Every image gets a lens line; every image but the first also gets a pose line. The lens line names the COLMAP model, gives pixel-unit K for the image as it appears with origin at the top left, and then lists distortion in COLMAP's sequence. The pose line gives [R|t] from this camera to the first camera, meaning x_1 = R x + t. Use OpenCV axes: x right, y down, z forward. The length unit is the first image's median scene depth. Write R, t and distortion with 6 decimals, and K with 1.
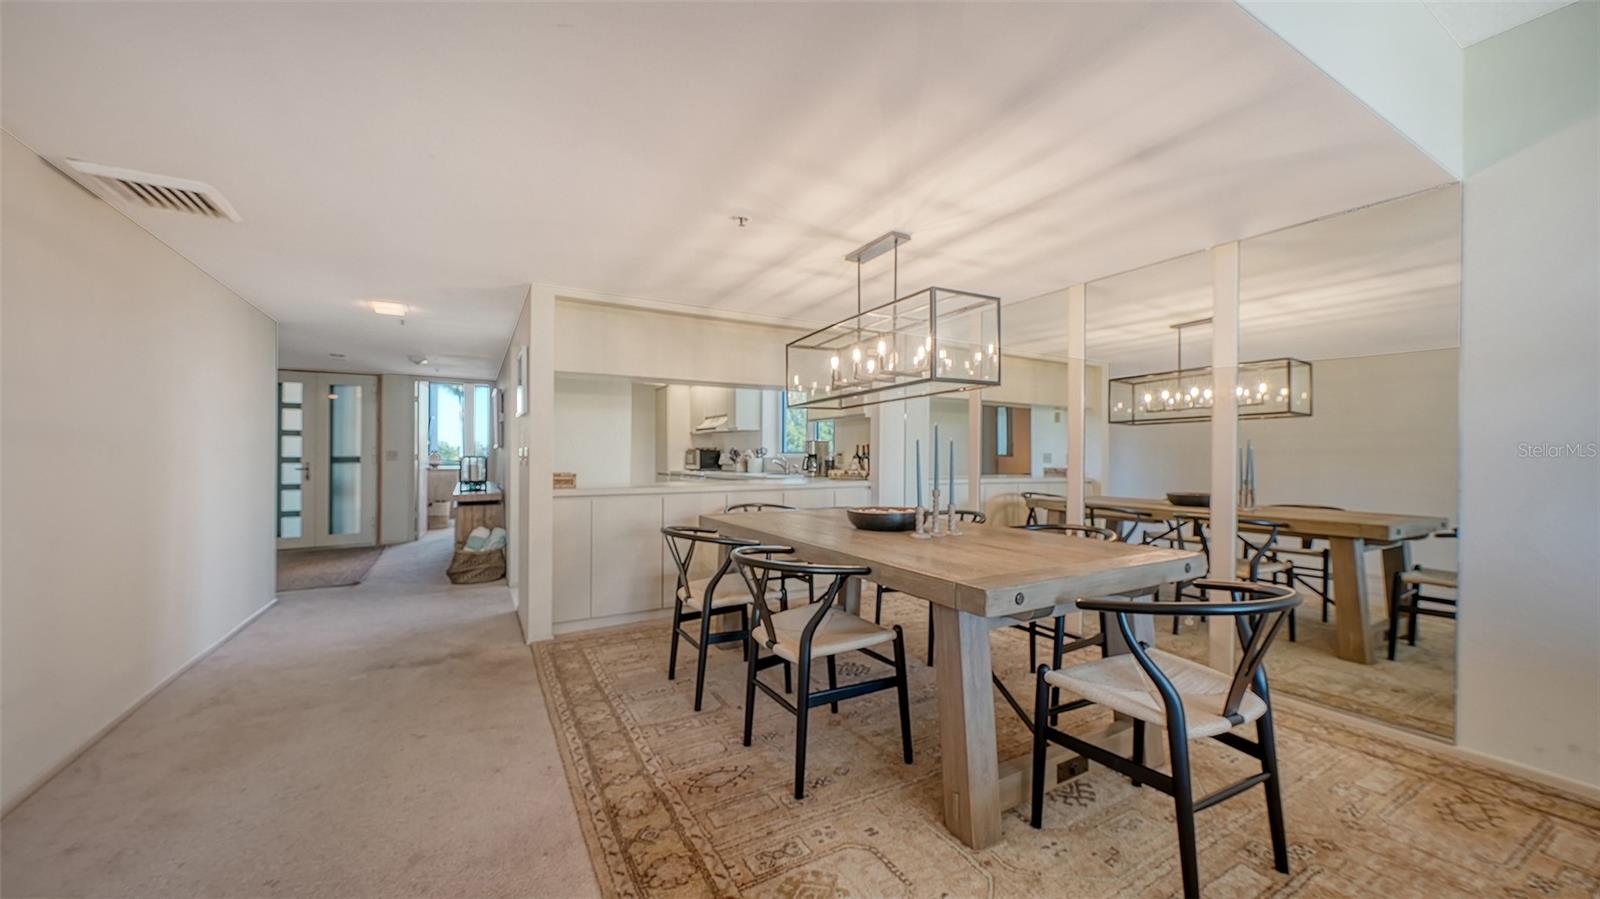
lens RADIAL K [[570.1, 0, 794.2], [0, 570.1, 454.5], [0, 0, 1]] dist [-0.005774, -0.000219]
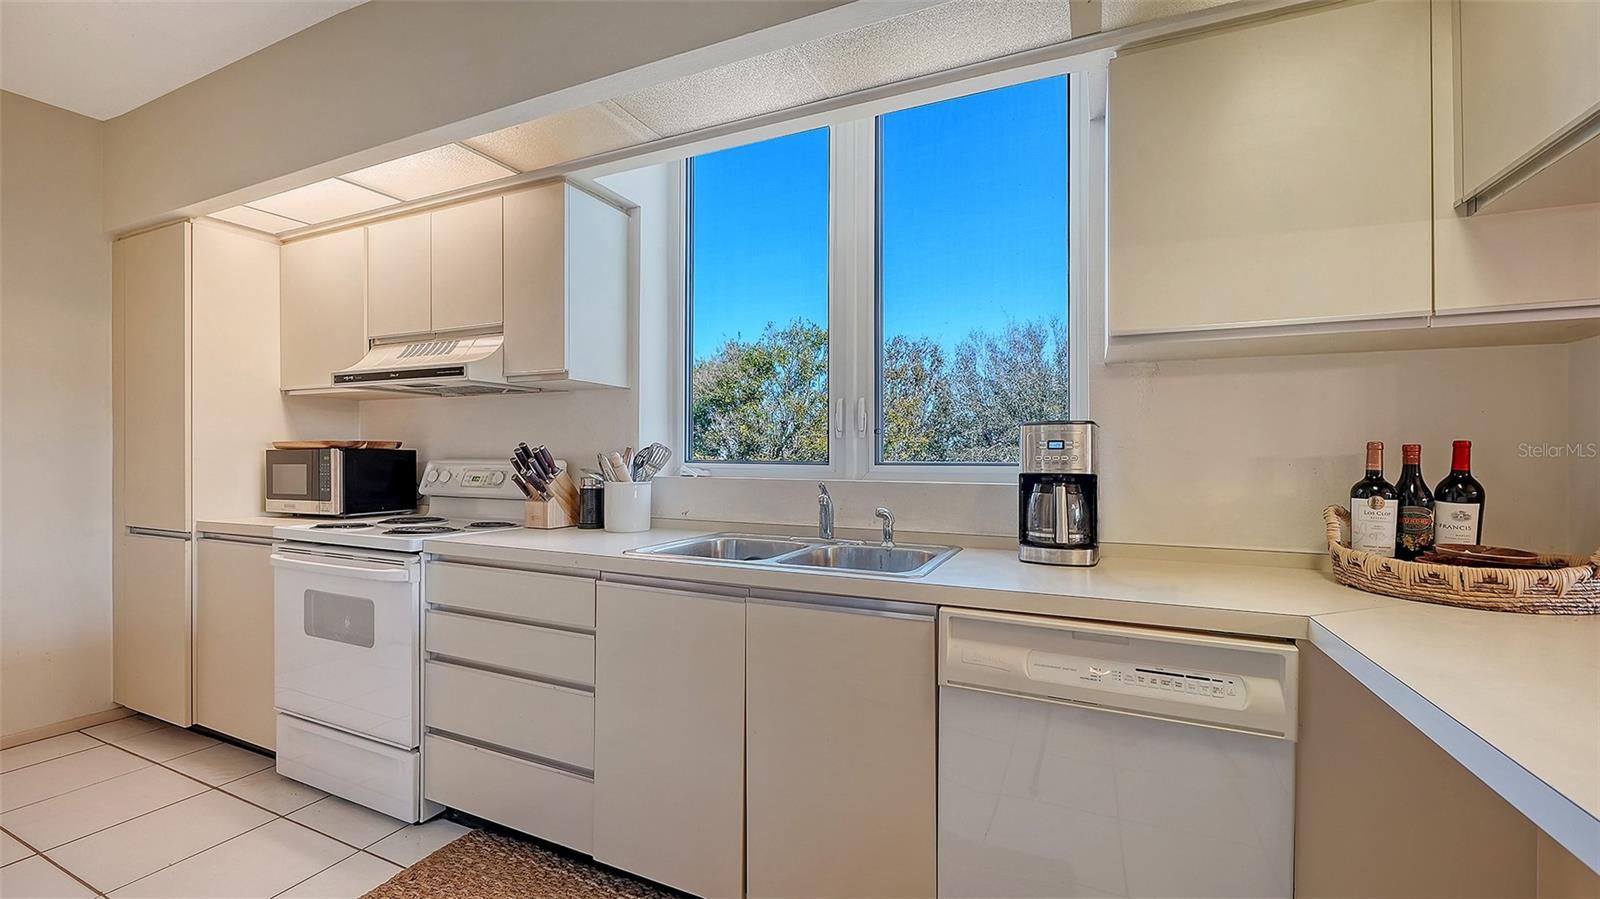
lens RADIAL K [[637.7, 0, 797.8], [0, 637.7, 461.4], [0, 0, 1]] dist [-0.006755, -0.000093]
pose [[0.805283, 0.001318, 0.592889, -0.404169], [-0.006823, 0.999952, 0.007044, -0.012921], [-0.592851, -0.009718, 0.805254, 1.421219]]
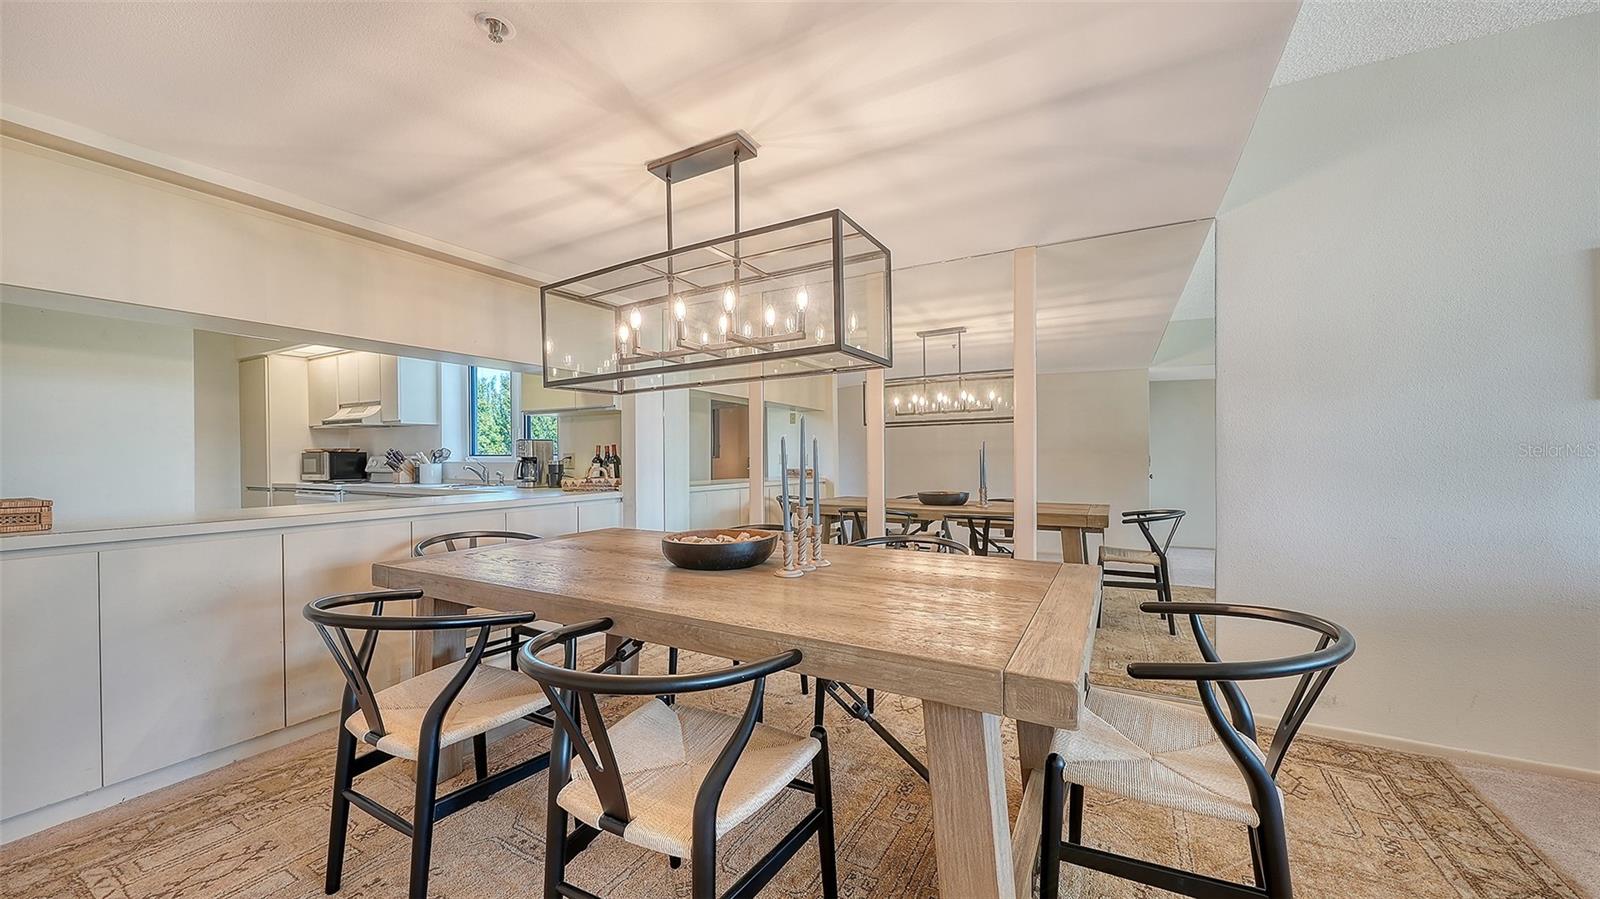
lens RADIAL K [[576.5, 0, 799.1], [0, 576.5, 465.6], [0, 0, 1]] dist [-0.001664, -0.000225]
pose [[0.854939, -0.013668, 0.518549, -0.100675], [0.005174, 0.999828, 0.017824, -0.002774], [-0.518703, -0.012555, 0.854862, 0.279878]]
